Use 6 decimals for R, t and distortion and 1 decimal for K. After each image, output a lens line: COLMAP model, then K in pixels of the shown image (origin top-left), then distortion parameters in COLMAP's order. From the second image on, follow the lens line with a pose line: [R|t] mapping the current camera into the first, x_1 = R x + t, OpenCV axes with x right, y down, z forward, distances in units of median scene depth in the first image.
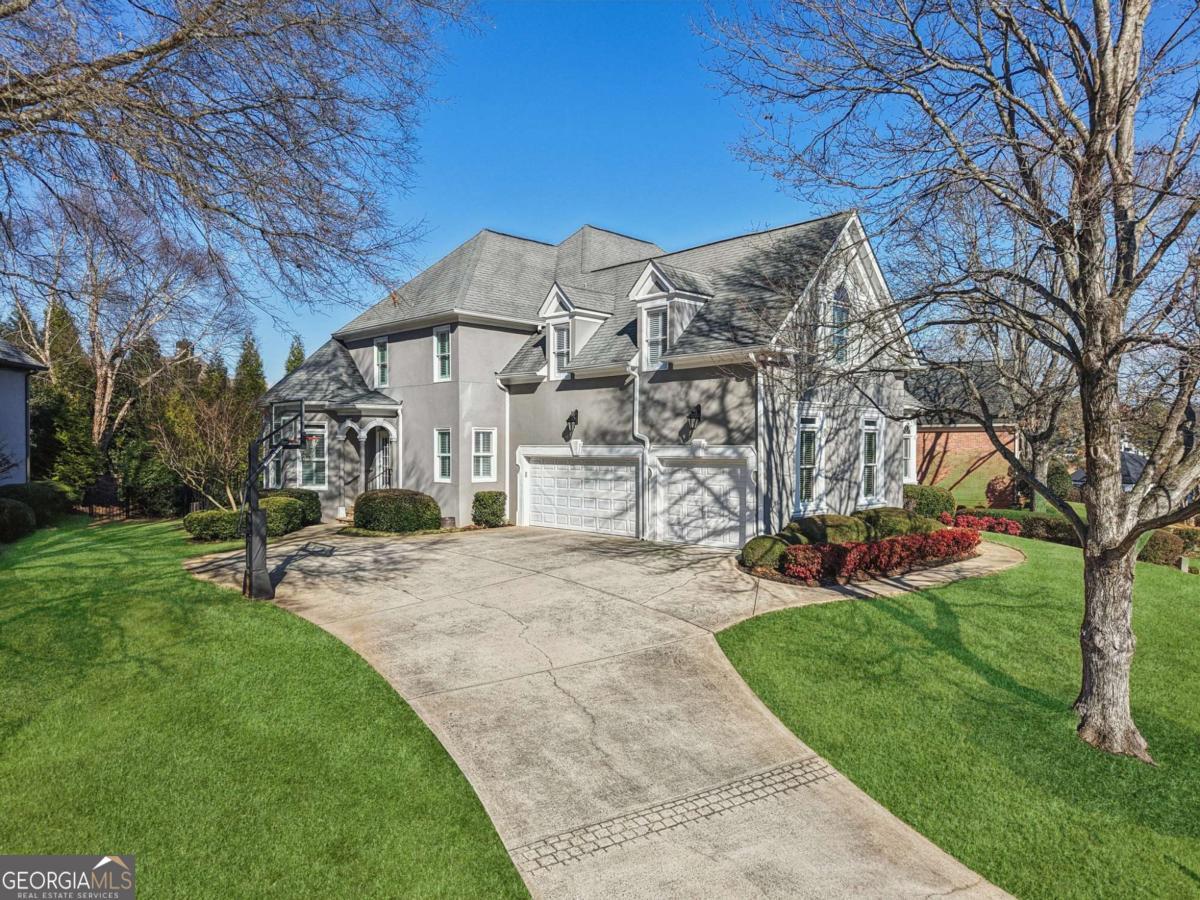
lens RADIAL K [[822.0, 0, 600.0], [0, 822.0, 450.0], [0, 0, 1]] dist [0.007279, 0.000274]
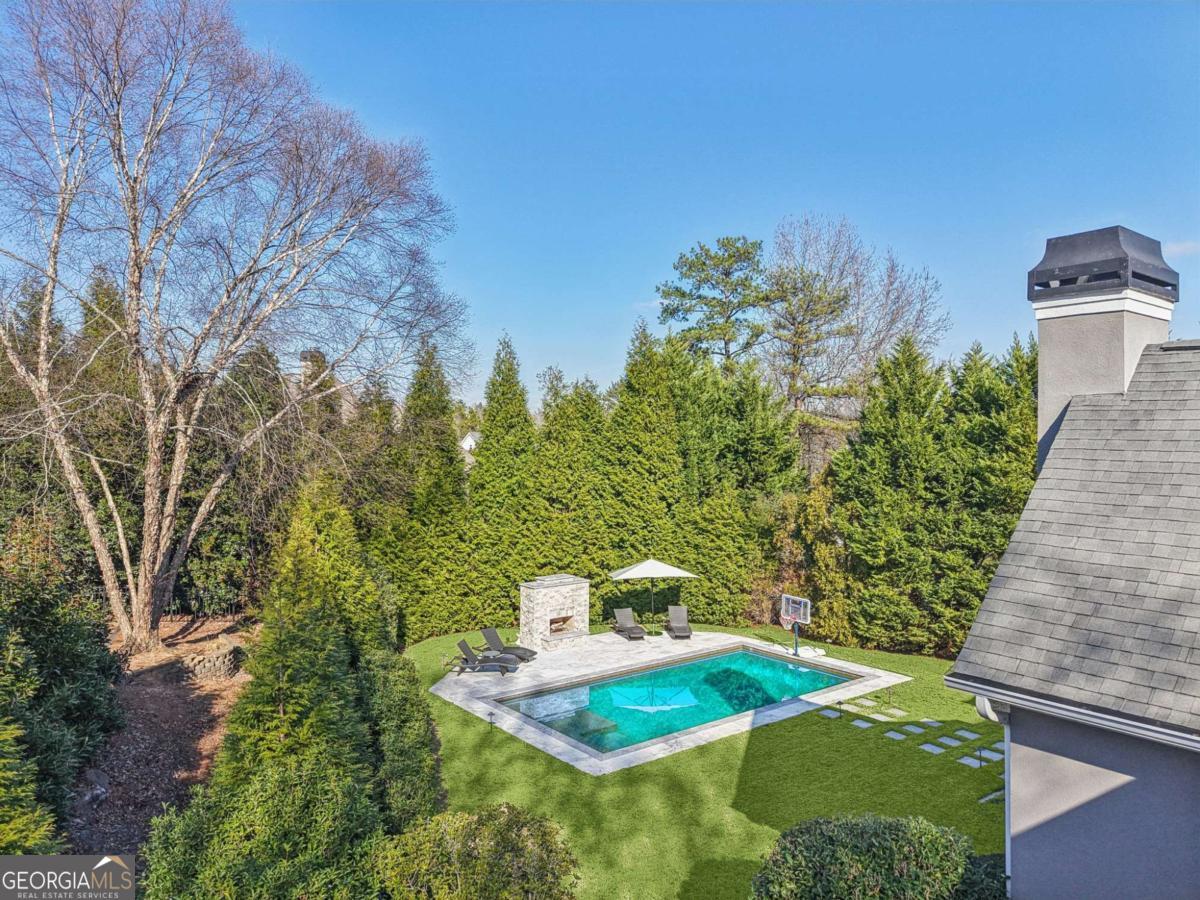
lens RADIAL K [[822.0, 0, 600.0], [0, 822.0, 450.0], [0, 0, 1]] dist [0.007279, 0.000274]
pose [[0.993712, -0.000732, -0.111960, -0.291754], [0.000350, 0.999994, -0.003434, -0.073077], [0.111961, 0.003373, 0.993707, 0.535865]]
